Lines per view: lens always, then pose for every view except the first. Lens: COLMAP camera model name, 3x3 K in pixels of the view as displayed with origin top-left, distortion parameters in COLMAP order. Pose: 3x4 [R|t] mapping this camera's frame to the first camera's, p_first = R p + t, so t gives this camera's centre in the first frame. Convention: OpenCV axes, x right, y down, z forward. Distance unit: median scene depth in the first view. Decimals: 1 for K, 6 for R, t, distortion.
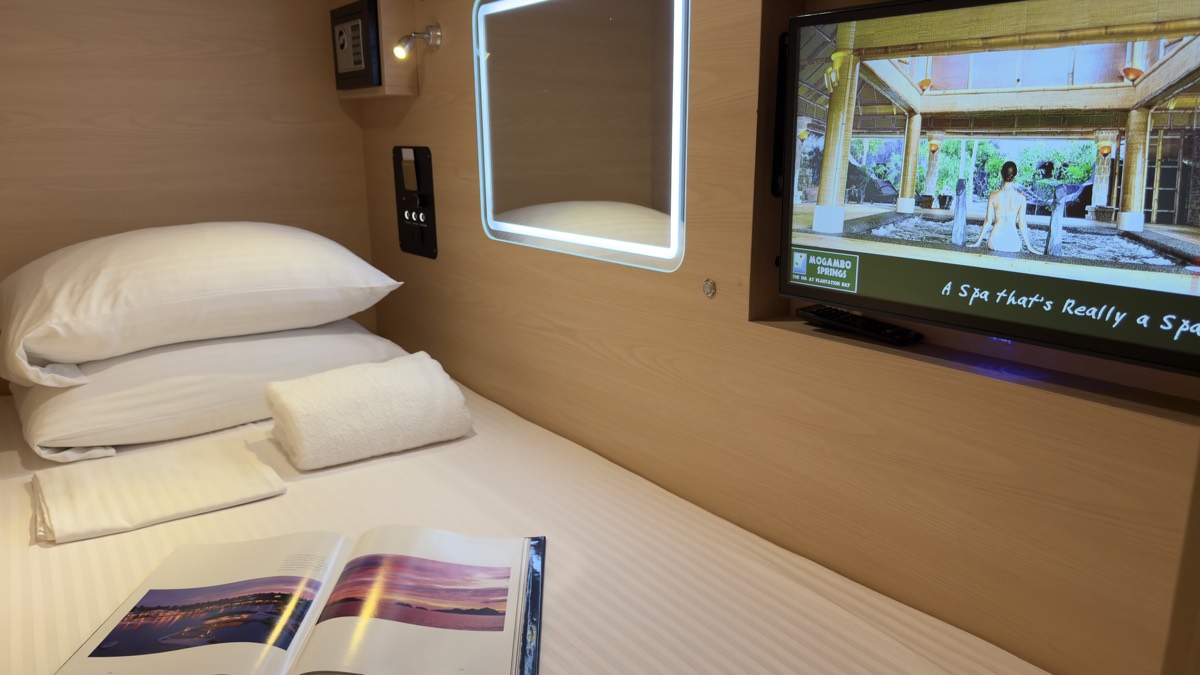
lens RADIAL K [[869.2, 0, 602.7], [0, 869.2, 346.6], [0, 0, 1]] dist [0.026456, -0.044917]
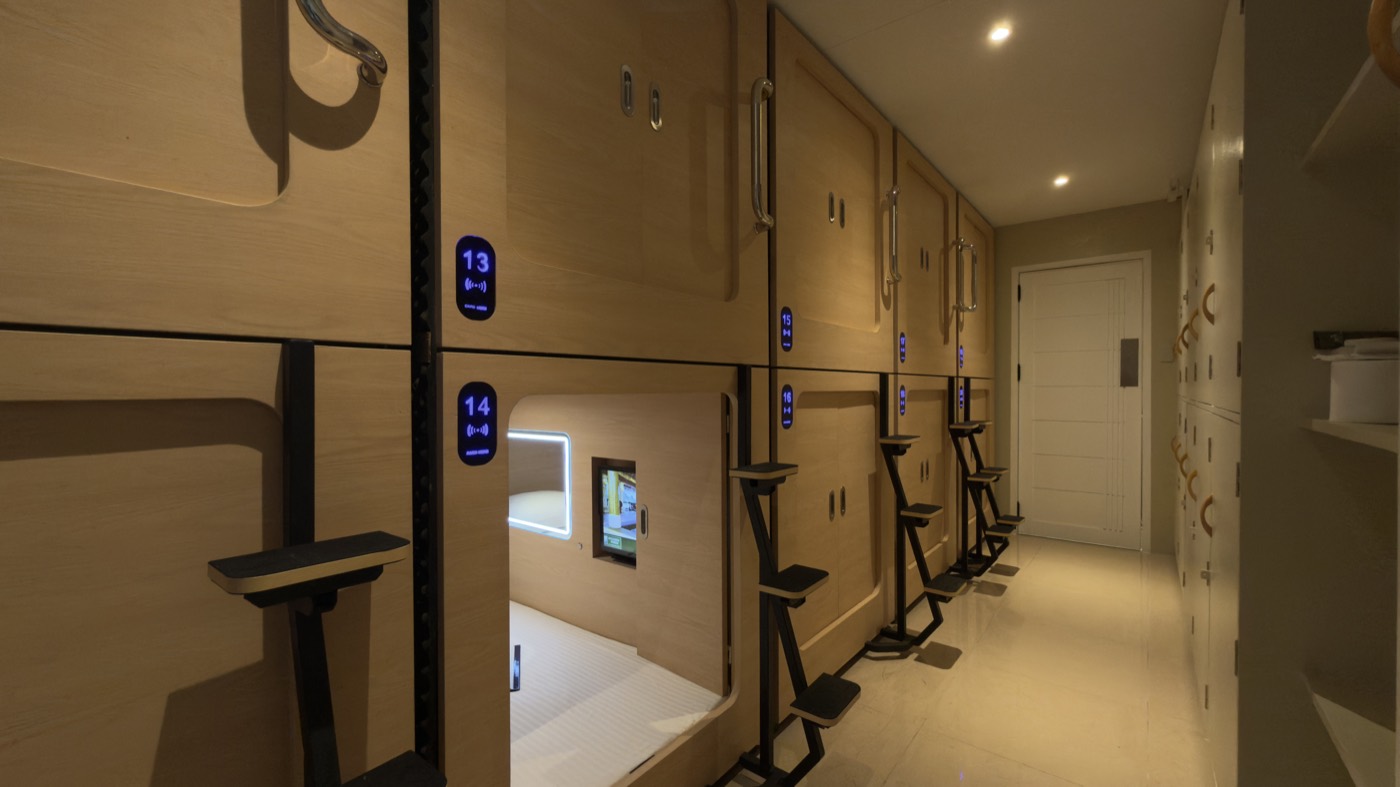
lens RADIAL K [[562.2, 0, 698.7], [0, 562.2, 383.3], [0, 0, 1]] dist [-0.002191, -0.000454]
pose [[0.964188, -0.002467, 0.265209, 0.010673], [0.067759, 0.969063, -0.237332, -0.134085], [-0.256419, 0.246803, 0.934525, -1.108276]]
